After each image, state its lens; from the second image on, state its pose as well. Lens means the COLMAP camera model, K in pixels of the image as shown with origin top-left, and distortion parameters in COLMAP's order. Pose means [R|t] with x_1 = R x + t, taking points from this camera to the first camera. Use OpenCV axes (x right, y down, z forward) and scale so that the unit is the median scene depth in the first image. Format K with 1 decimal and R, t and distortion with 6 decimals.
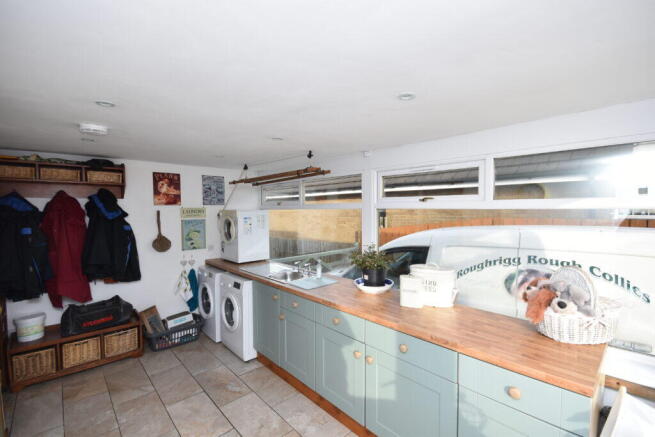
lens RADIAL K [[285.6, 0, 341.3], [0, 285.6, 216.3], [0, 0, 1]] dist [-0.008006, -0.005827]
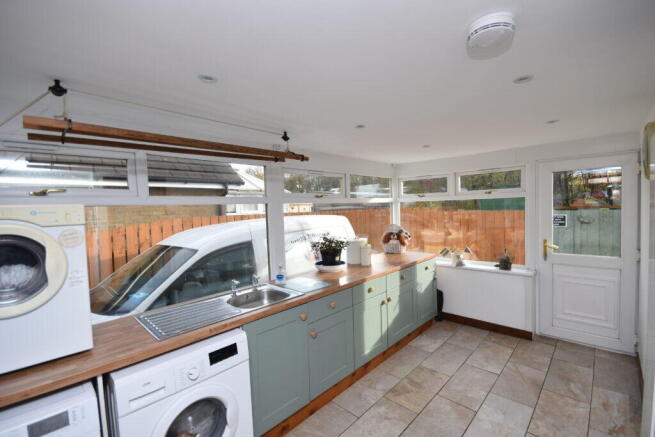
lens RADIAL K [[285.6, 0, 331.5], [0, 285.6, 218.4], [0, 0, 1]] dist [-0.008006, -0.005827]
pose [[-0.022447, -0.033177, 0.999197, -0.848483], [0.058003, 0.997722, 0.034431, 0.000973], [-0.998064, 0.058729, -0.020471, 0.800899]]
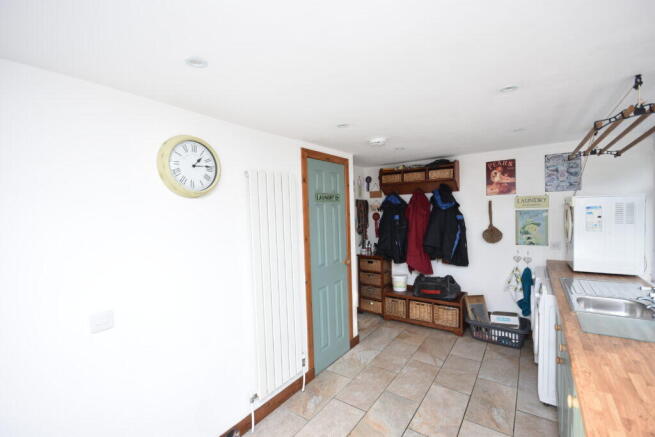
lens RADIAL K [[285.6, 0, 326.8], [0, 285.6, 218.3], [0, 0, 1]] dist [-0.008006, -0.005827]
pose [[0.161454, 0.025907, -0.986540, 0.269216], [0.005366, 0.999618, 0.027128, 0.012377], [0.986866, -0.009674, 0.161253, 0.324419]]
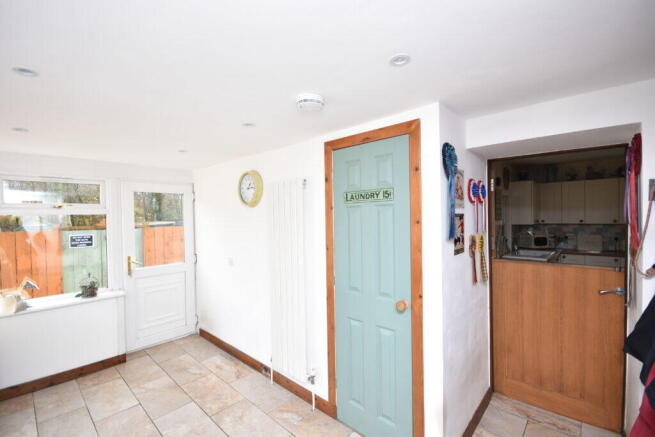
lens RADIAL K [[285.6, 0, 333.8], [0, 285.6, 217.3], [0, 0, 1]] dist [-0.008006, -0.005827]
pose [[-0.997981, 0.023040, -0.059194, -0.535355], [0.021303, 0.999329, 0.029803, -0.002746], [0.059841, 0.028481, -0.997802, 1.105952]]
